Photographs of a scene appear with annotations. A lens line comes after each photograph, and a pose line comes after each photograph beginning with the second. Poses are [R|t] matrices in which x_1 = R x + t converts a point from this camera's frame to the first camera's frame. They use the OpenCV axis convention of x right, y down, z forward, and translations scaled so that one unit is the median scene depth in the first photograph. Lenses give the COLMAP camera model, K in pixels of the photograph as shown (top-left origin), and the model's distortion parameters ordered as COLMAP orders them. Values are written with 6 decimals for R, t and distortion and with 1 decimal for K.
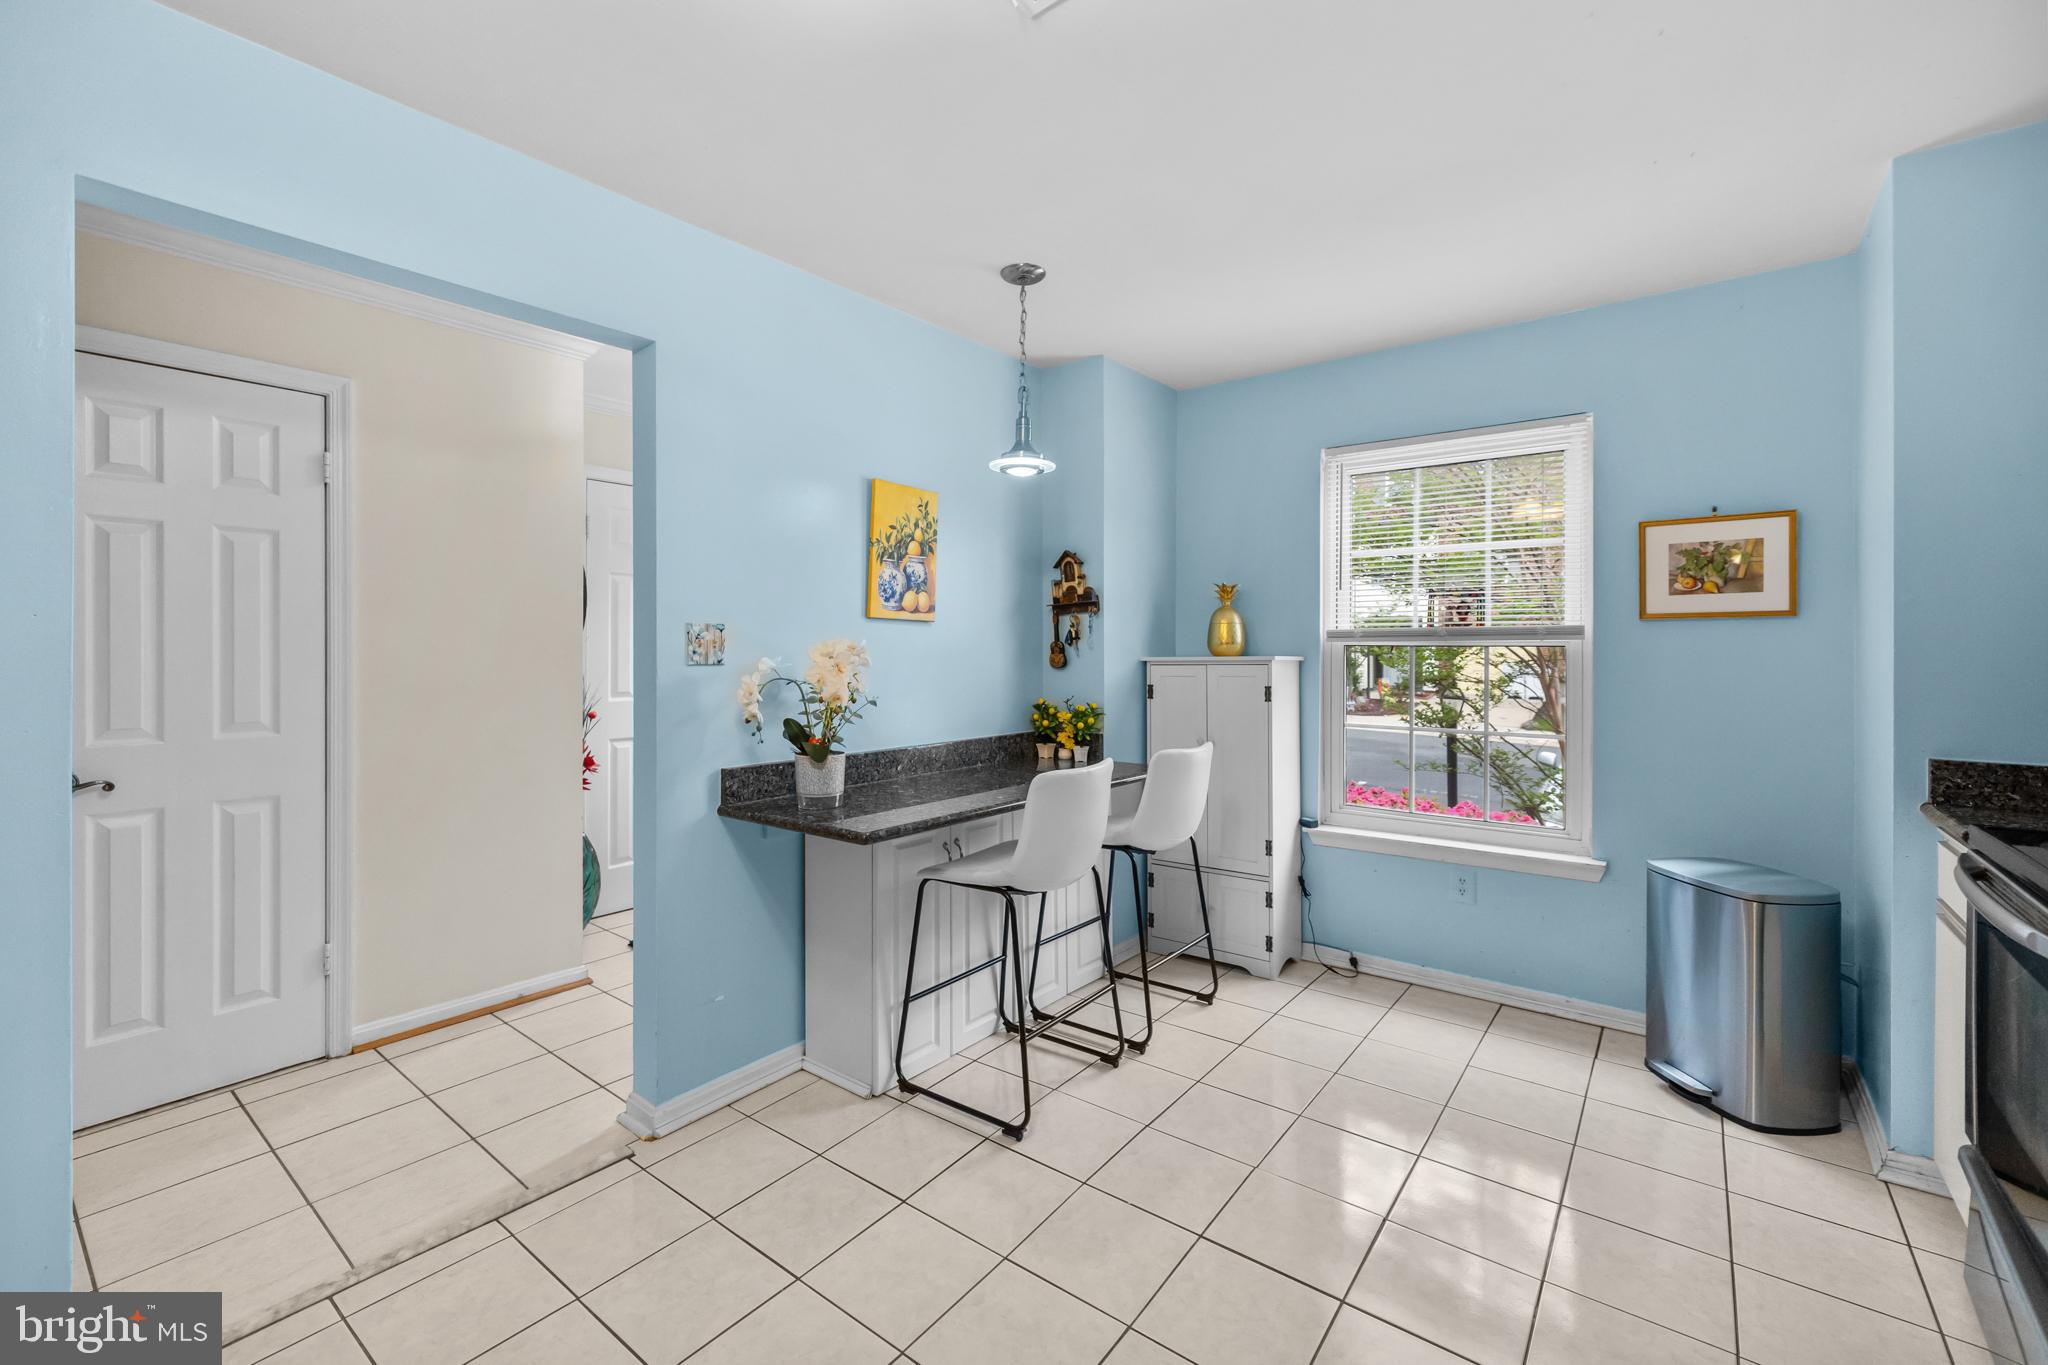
lens RADIAL K [[864.9, 0, 1024.8], [0, 864.9, 658.5], [0, 0, 1]] dist [0.009315, 0.000398]
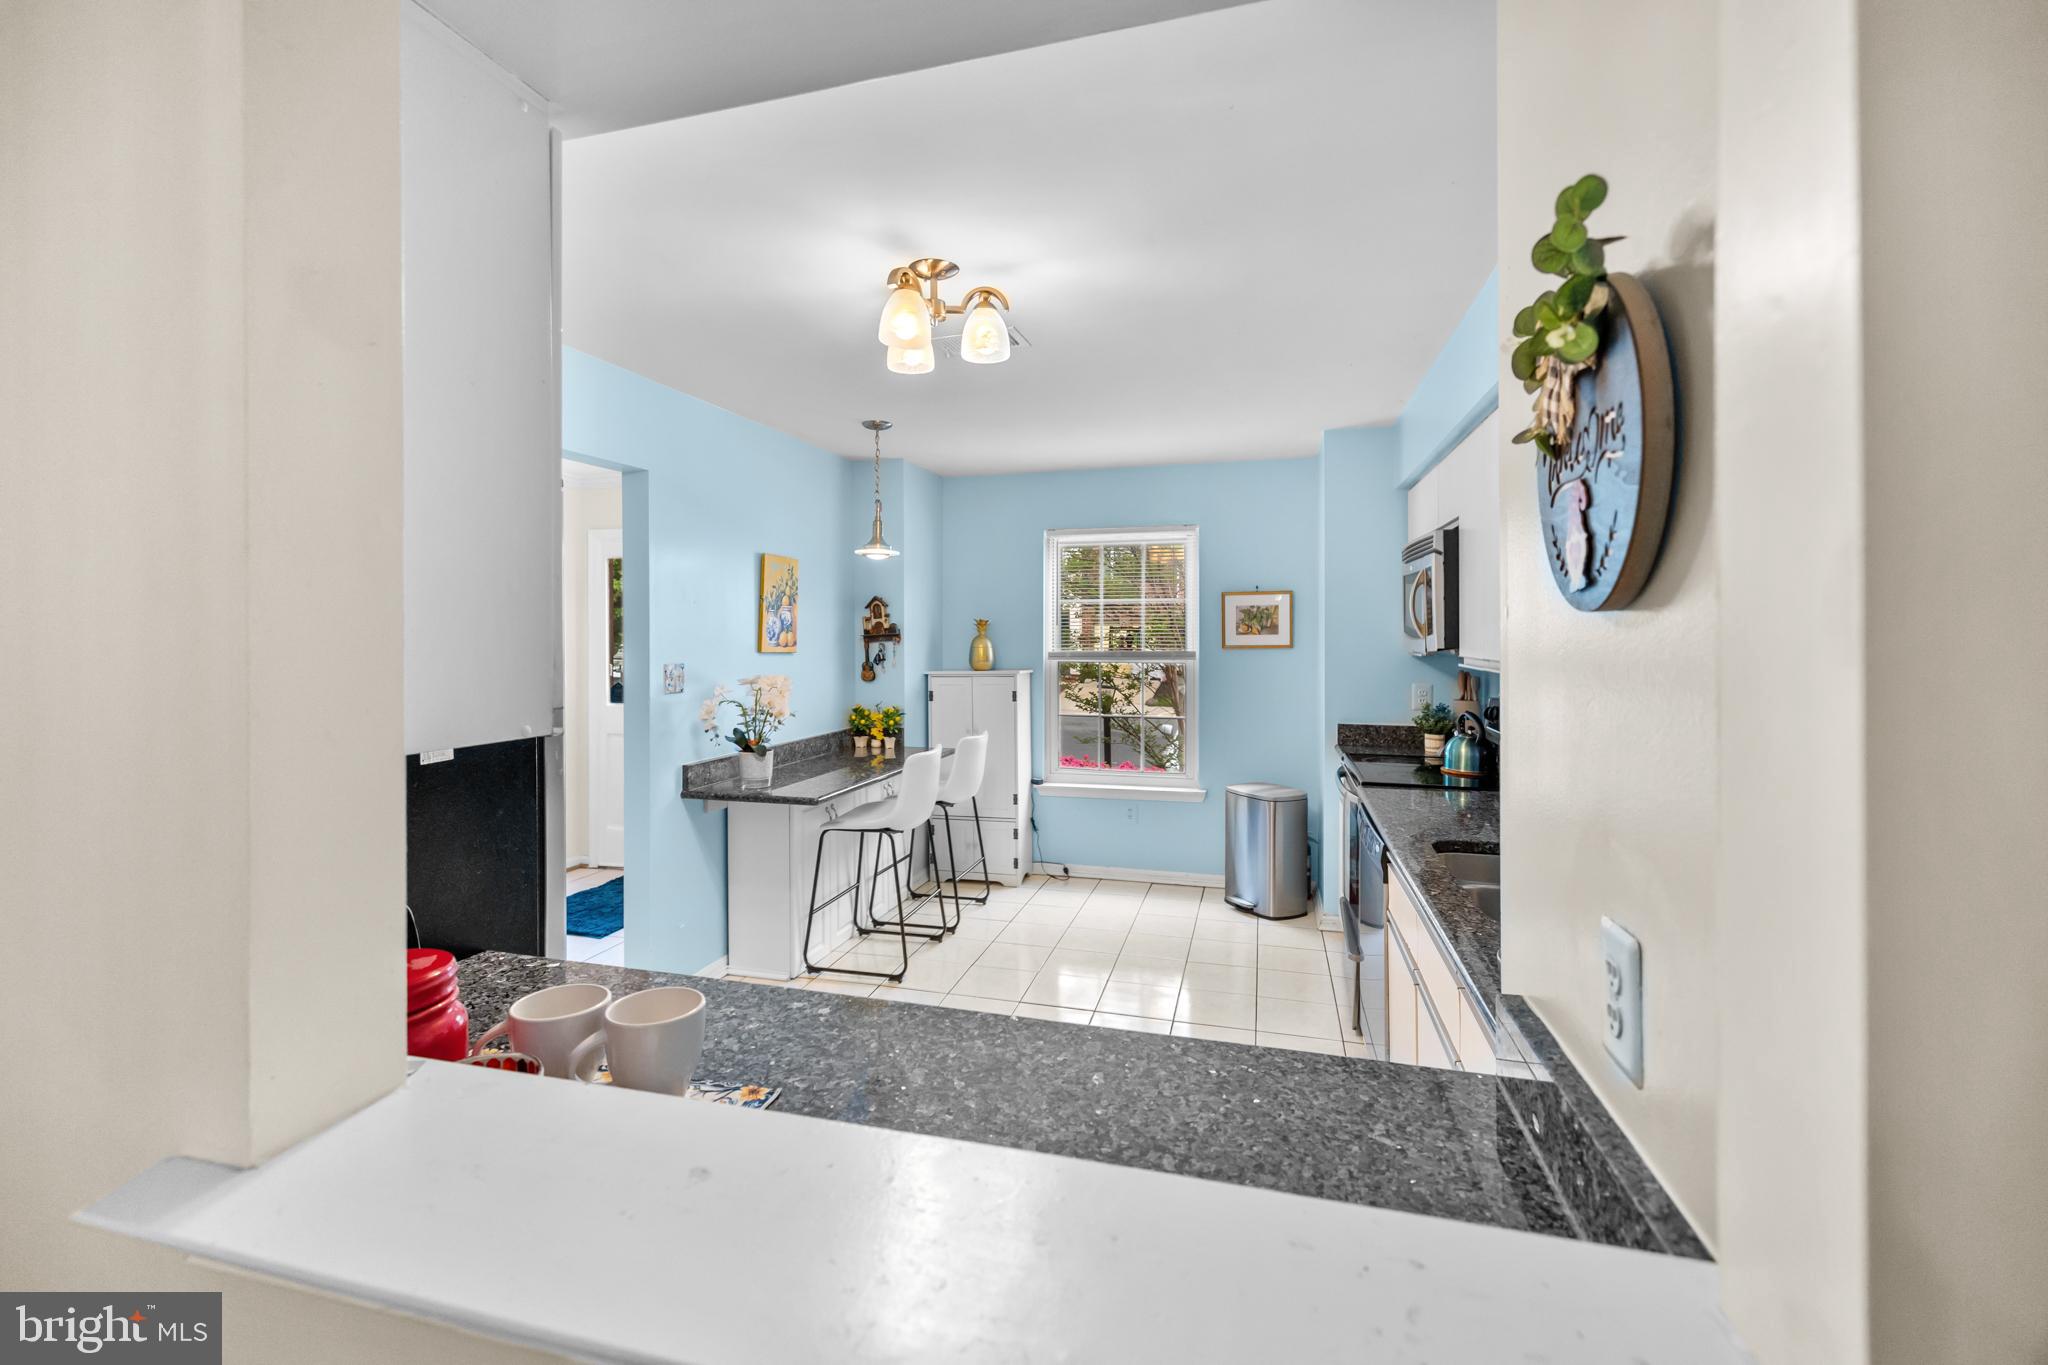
lens RADIAL K [[864.9, 0, 1024.8], [0, 864.9, 658.5], [0, 0, 1]] dist [0.009315, 0.000398]
pose [[0.926241, -0.012827, 0.376714, -0.294256], [0.006448, 0.999814, 0.018190, -0.057051], [-0.376877, -0.014419, 0.926151, -0.430570]]
